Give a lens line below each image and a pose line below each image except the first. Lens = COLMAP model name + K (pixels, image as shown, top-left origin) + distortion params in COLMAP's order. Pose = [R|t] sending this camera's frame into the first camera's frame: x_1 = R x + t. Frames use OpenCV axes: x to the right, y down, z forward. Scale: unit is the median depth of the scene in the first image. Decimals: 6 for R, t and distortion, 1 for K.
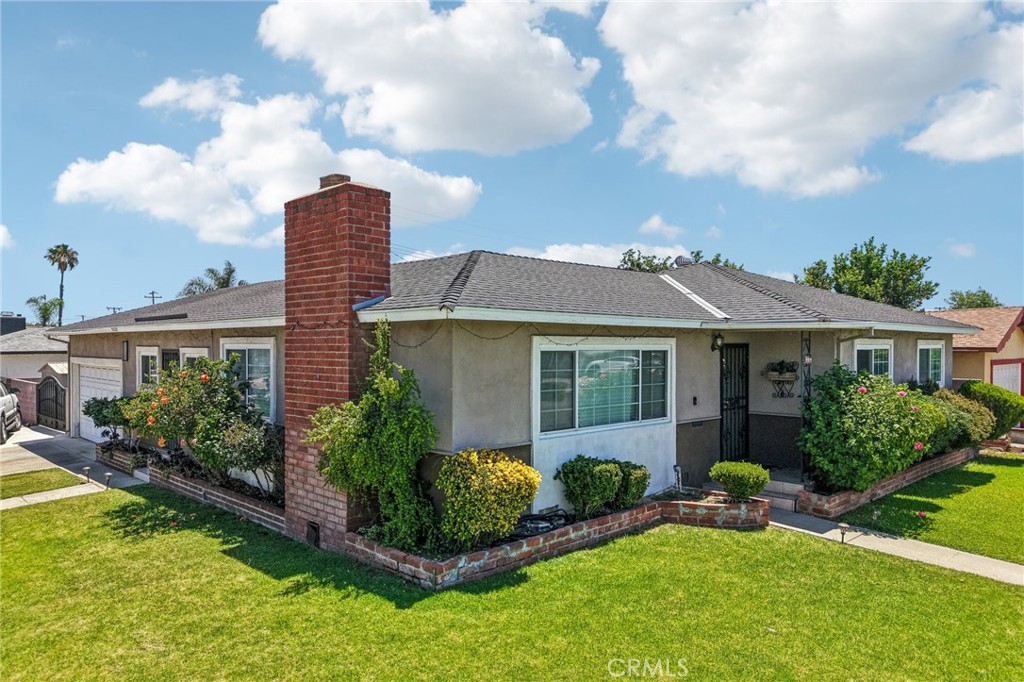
lens RADIAL K [[713.7, 0, 512.0], [0, 713.7, 341.0], [0, 0, 1]] dist [-0.000646, -0.000238]
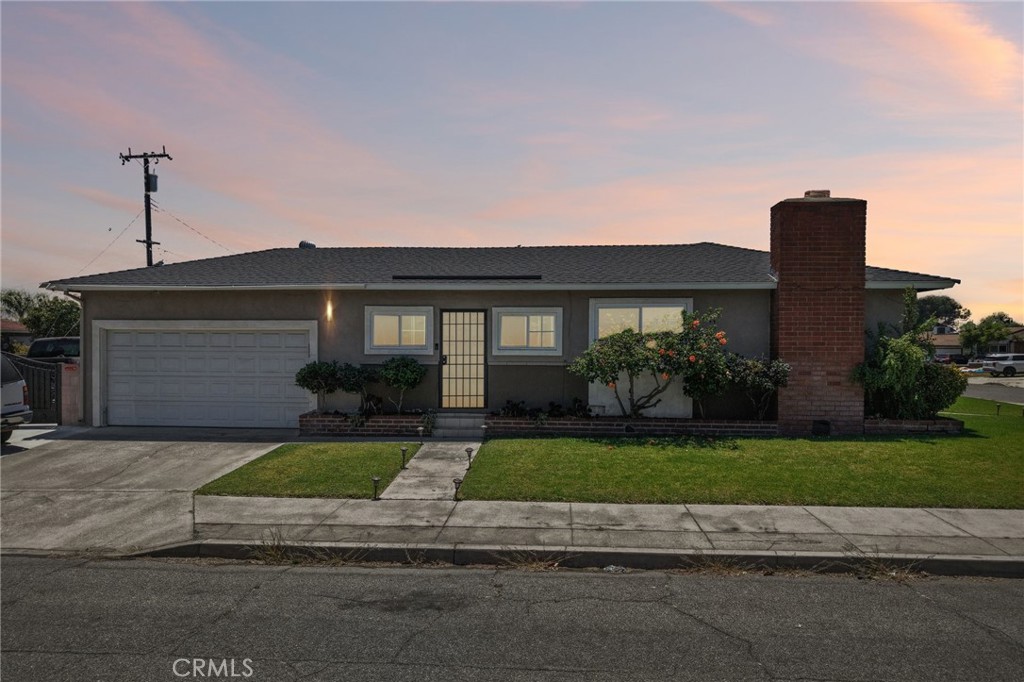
lens RADIAL K [[723.1, 0, 512.0], [0, 723.1, 341.0], [0, 0, 1]] dist [0.004627, 0.001036]
pose [[0.743557, -0.008610, 0.668618, -1.761430], [-0.003437, 0.999855, 0.016698, 0.063207], [-0.668664, -0.014714, 0.743419, 0.303339]]
